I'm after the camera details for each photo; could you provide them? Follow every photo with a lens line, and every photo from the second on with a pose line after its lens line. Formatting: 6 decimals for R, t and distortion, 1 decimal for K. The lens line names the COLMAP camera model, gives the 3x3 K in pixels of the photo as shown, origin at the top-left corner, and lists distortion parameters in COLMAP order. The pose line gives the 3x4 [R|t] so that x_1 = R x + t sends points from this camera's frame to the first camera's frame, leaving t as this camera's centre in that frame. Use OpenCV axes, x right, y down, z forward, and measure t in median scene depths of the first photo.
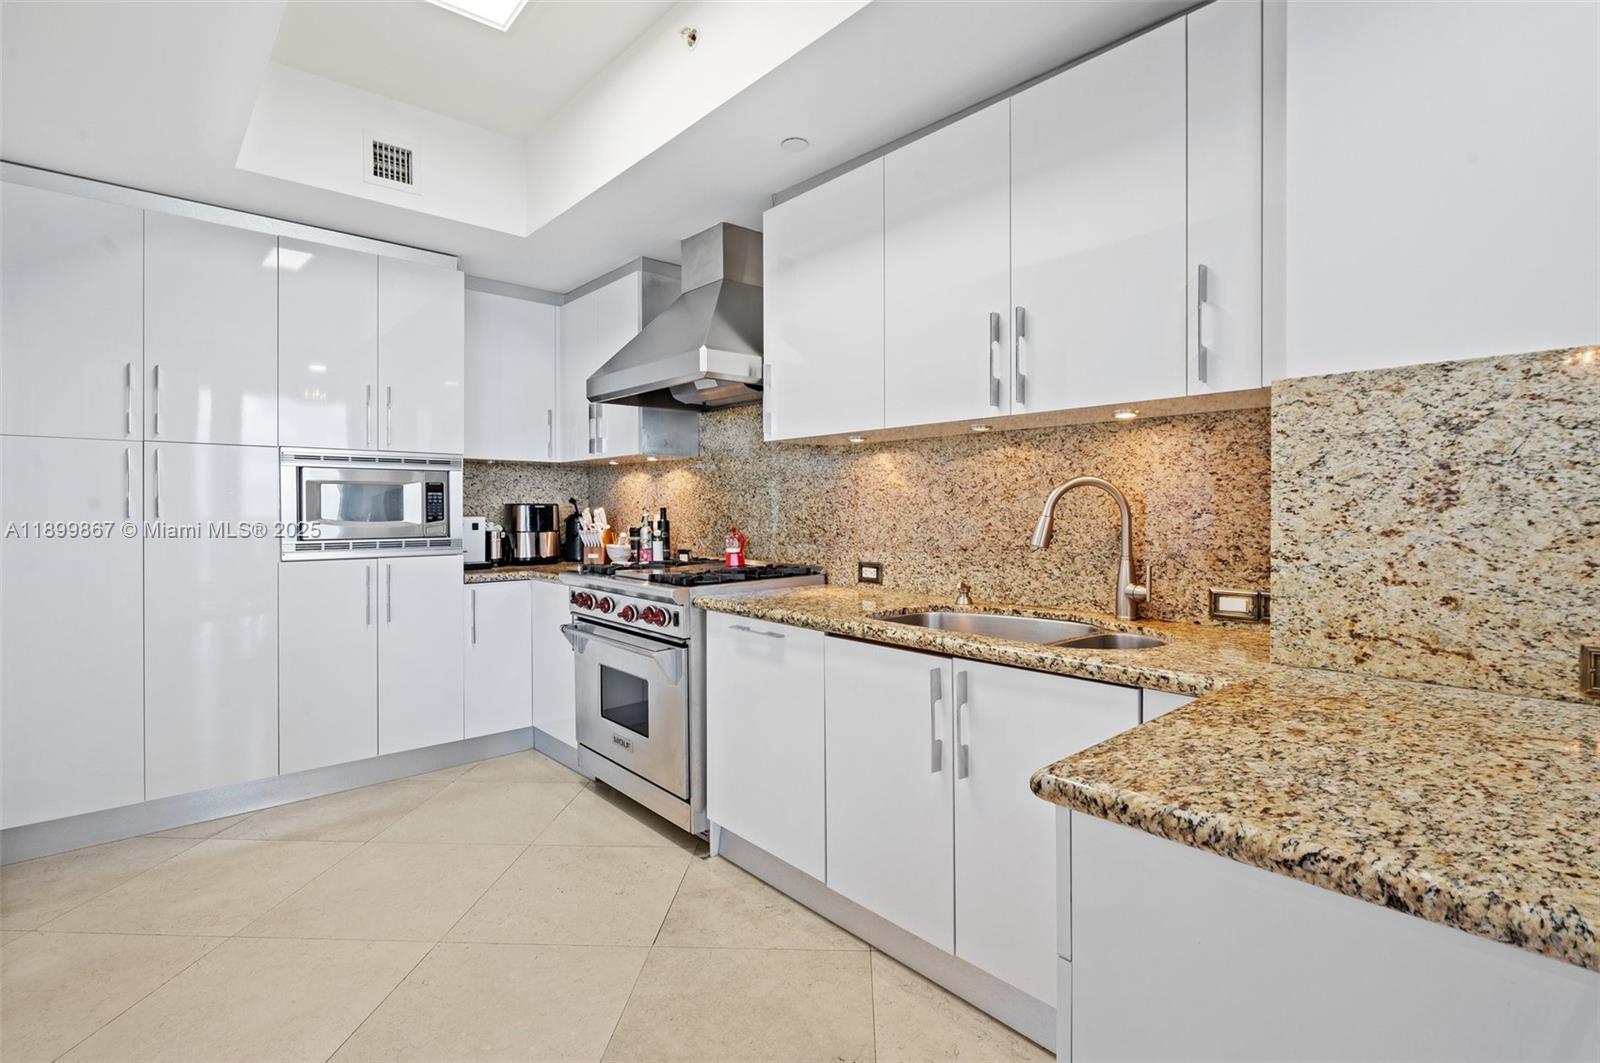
lens RADIAL K [[774.5, 0, 807.1], [0, 774.5, 515.6], [0, 0, 1]] dist [0.006373, -0.004214]
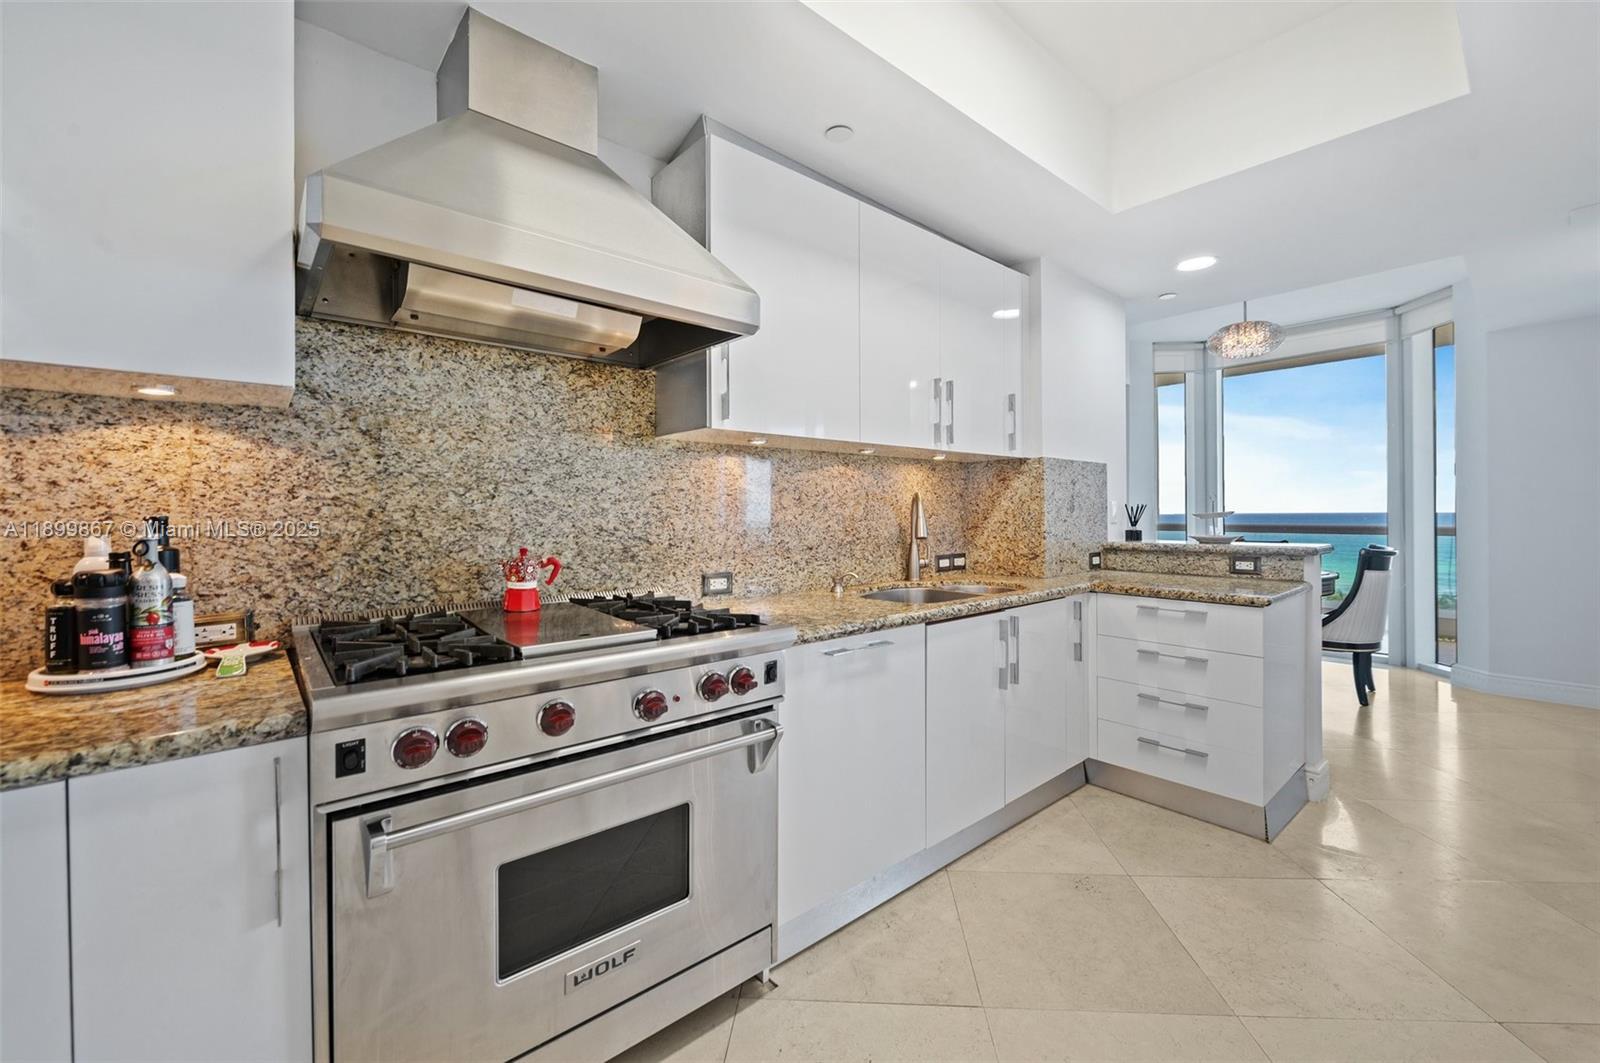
lens RADIAL K [[651.2, 0, 832.4], [0, 651.2, 516.0], [0, 0, 1]] dist [-0.001721, -0.000443]
pose [[-0.022941, -0.004280, 0.999728, -0.709238], [0.016648, 0.999851, 0.004662, -0.008668], [-0.999598, 0.016751, -0.022867, 0.894211]]
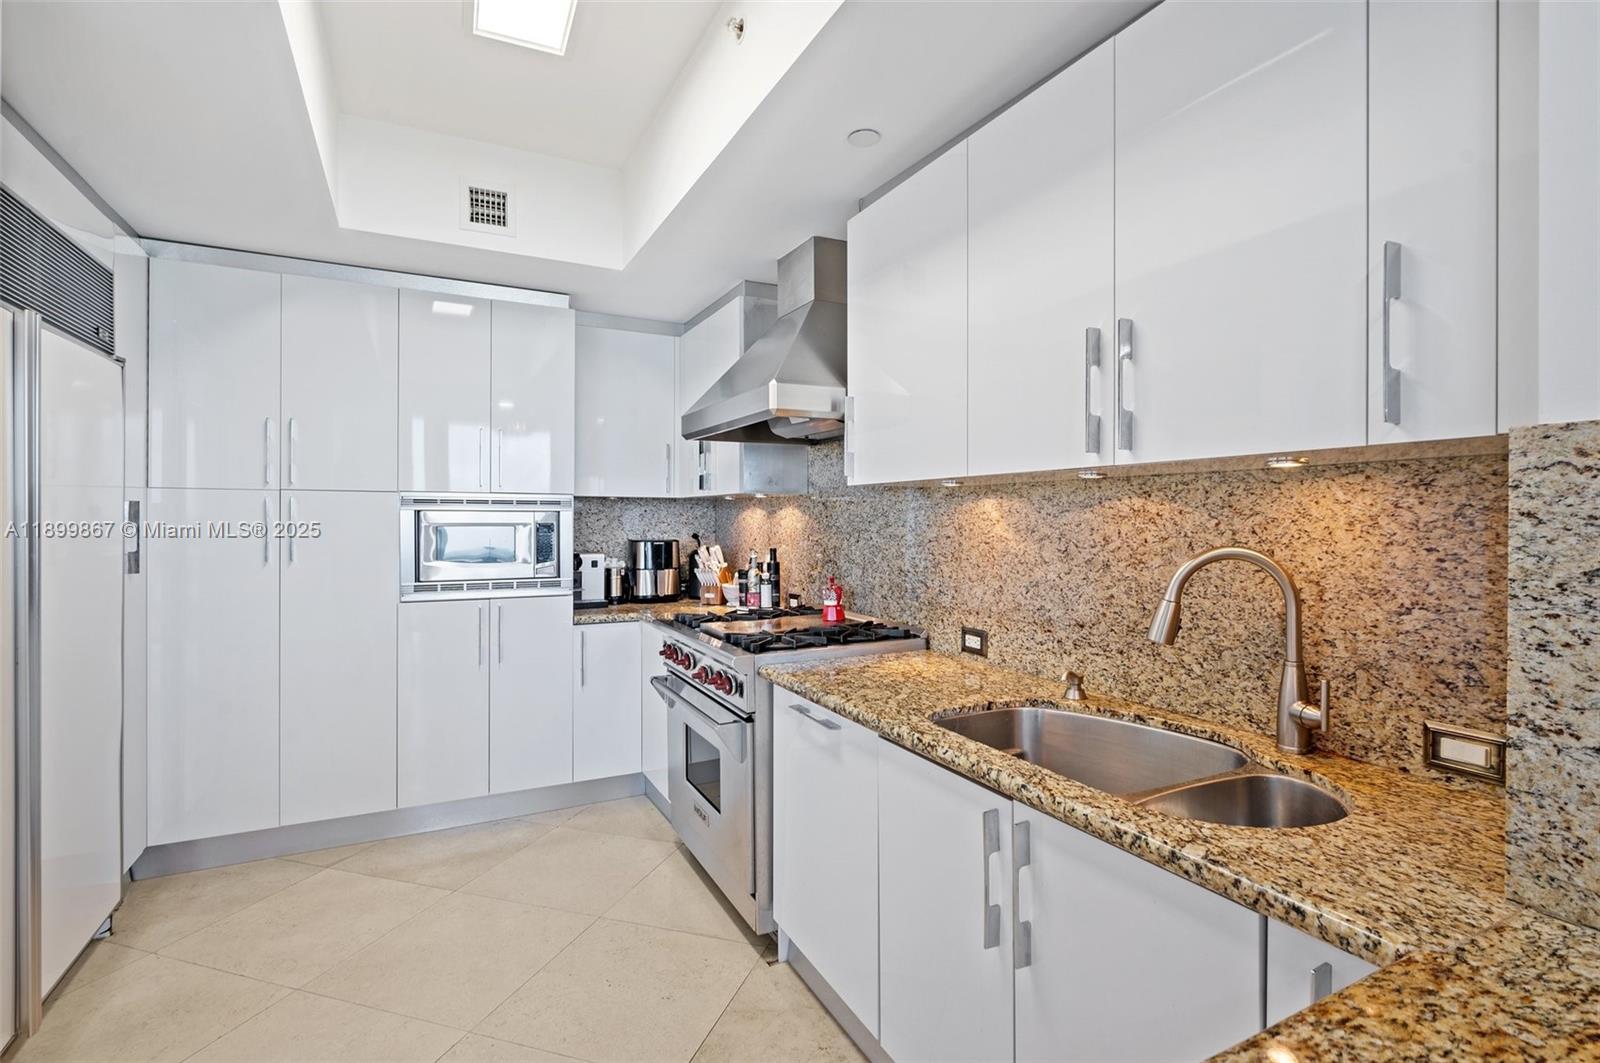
lens RADIAL K [[774.5, 0, 806.7], [0, 774.5, 524.1], [0, 0, 1]] dist [0.006373, -0.004214]
pose [[0.966861, 0.004933, -0.255254, 0.121453], [-0.005588, 0.999983, -0.001841, -0.050781], [0.255241, 0.003206, 0.966872, 0.150755]]
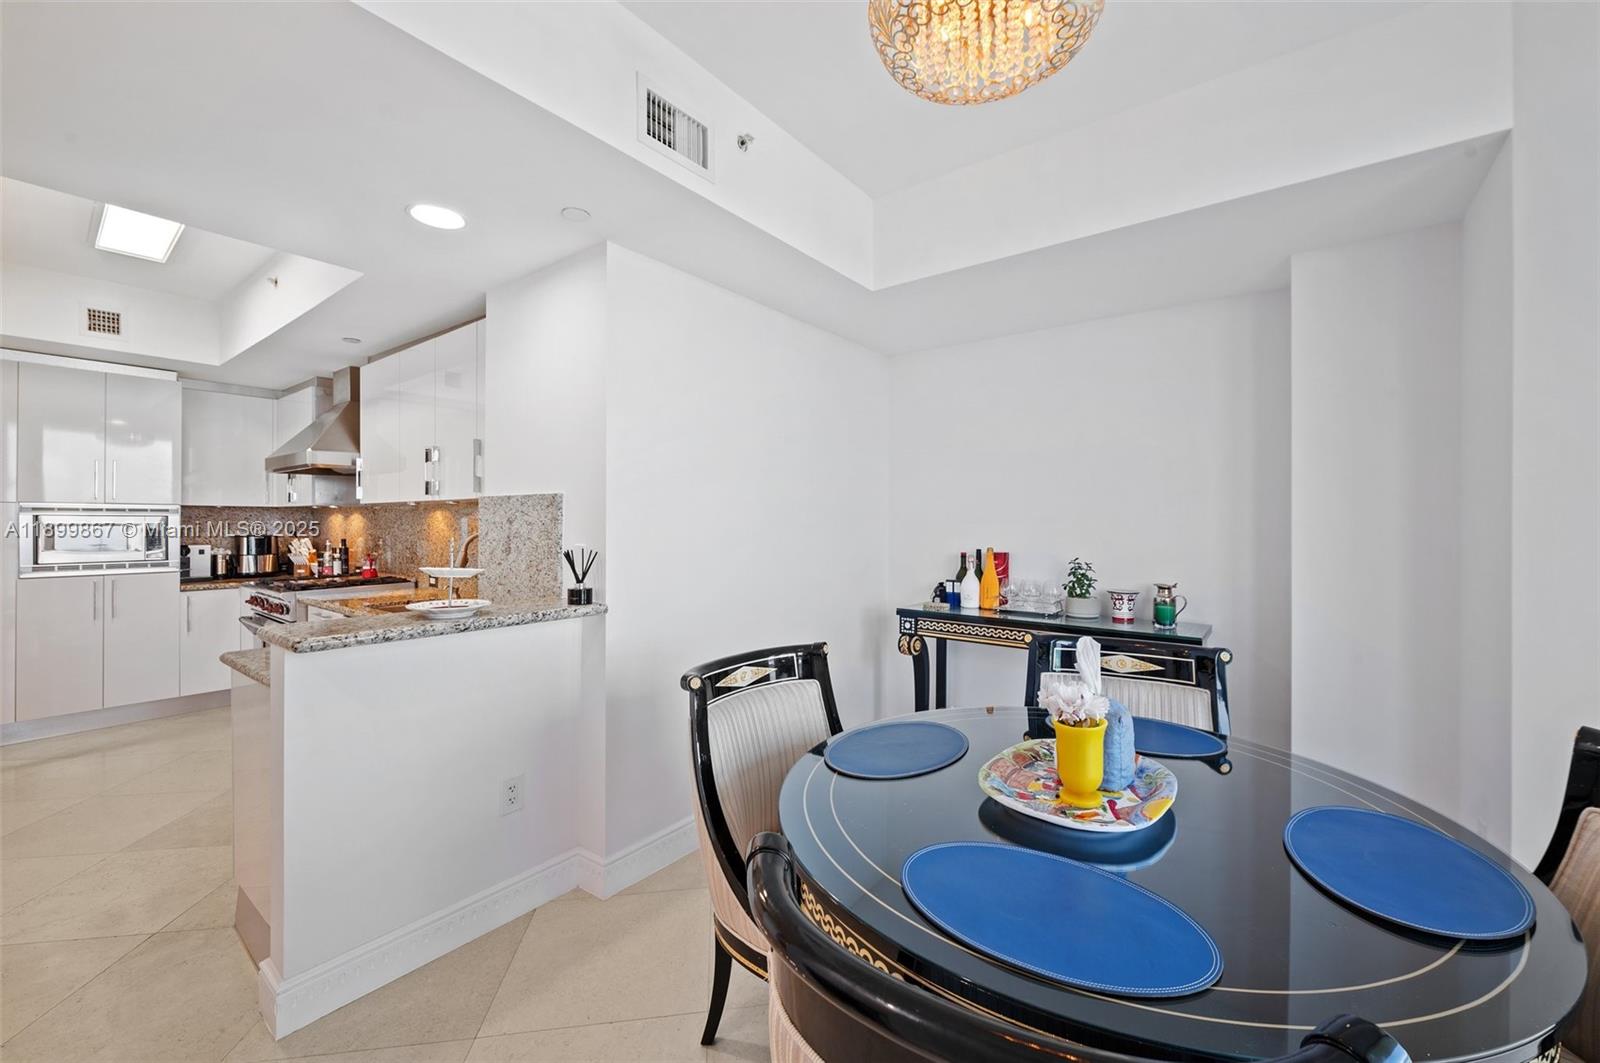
lens RADIAL K [[651.2, 0, 824.2], [0, 651.2, 521.7], [0, 0, 1]] dist [-0.001721, -0.000443]
pose [[0.980169, 0.001967, 0.198155, 0.649375], [-0.000201, 0.999960, -0.008934, -0.044019], [-0.198164, 0.008717, 0.980130, -0.580549]]
